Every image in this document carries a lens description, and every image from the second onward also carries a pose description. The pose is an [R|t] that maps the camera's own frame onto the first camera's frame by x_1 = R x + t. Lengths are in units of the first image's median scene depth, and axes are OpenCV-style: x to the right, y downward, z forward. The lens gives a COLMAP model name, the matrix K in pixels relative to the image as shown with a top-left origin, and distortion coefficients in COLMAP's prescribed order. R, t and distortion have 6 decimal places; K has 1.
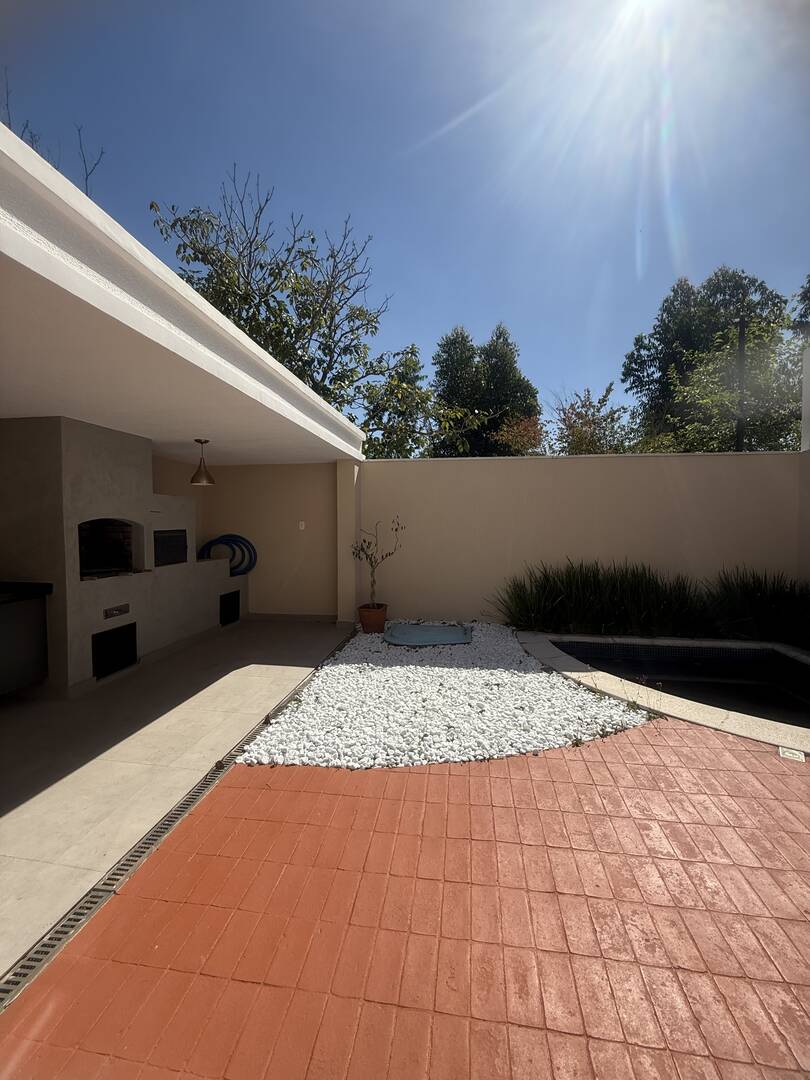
lens RADIAL K [[433.9, 0, 403.3], [0, 433.9, 534.5], [0, 0, 1]] dist [0.000727, 0.000165]
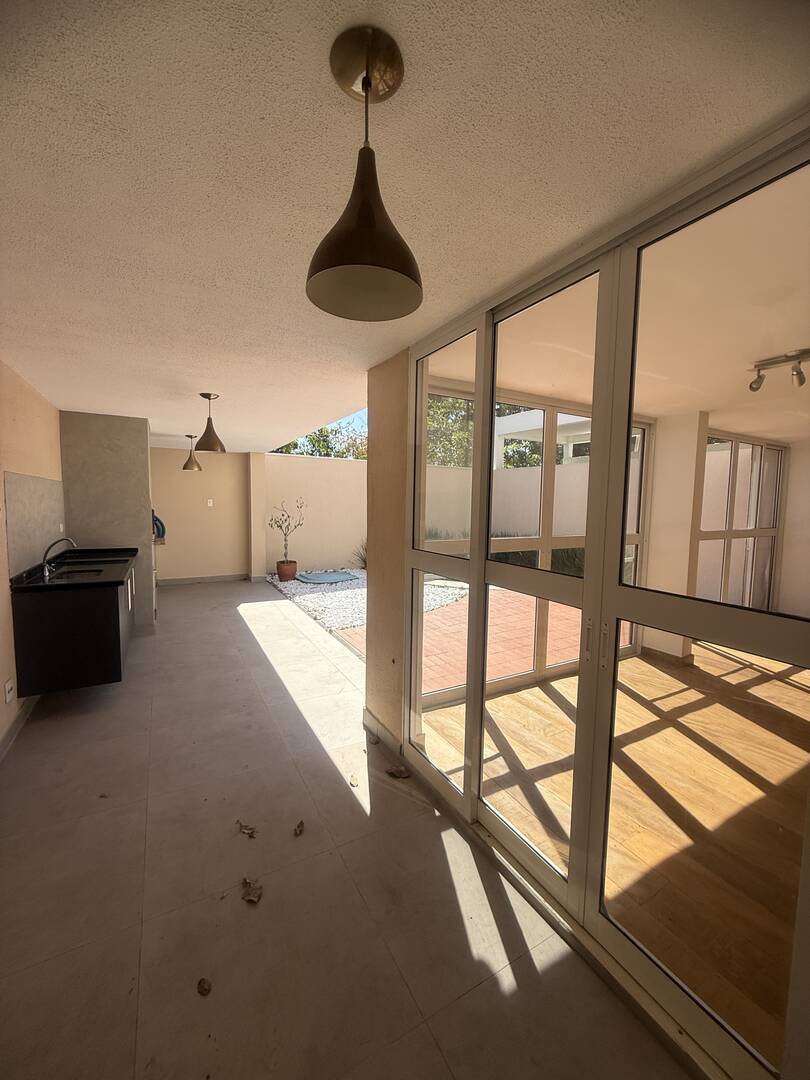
lens RADIAL K [[431.5, 0, 406.0], [0, 431.5, 536.1], [0, 0, 1]] dist [0.000306, 0.000232]
pose [[0.783166, -0.032911, 0.620941, -0.807584], [-0.002364, 0.998434, 0.055901, 0.004389], [-0.621808, -0.045247, 0.781862, -0.408897]]
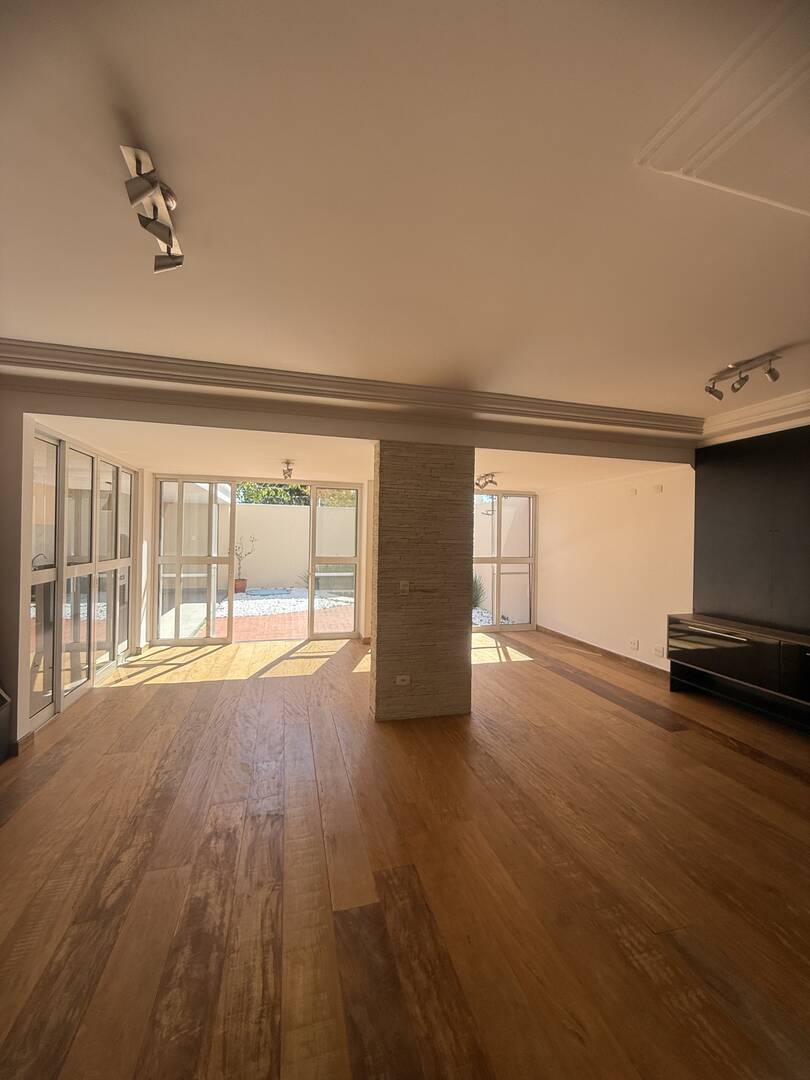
lens RADIAL K [[431.5, 0, 406.0], [0, 431.5, 536.1], [0, 0, 1]] dist [0.000306, 0.000232]
pose [[0.912031, 0.019116, 0.409675, -0.241578], [-0.008759, 0.999593, -0.027143, 0.017473], [-0.410027, 0.021167, 0.911828, -1.416131]]
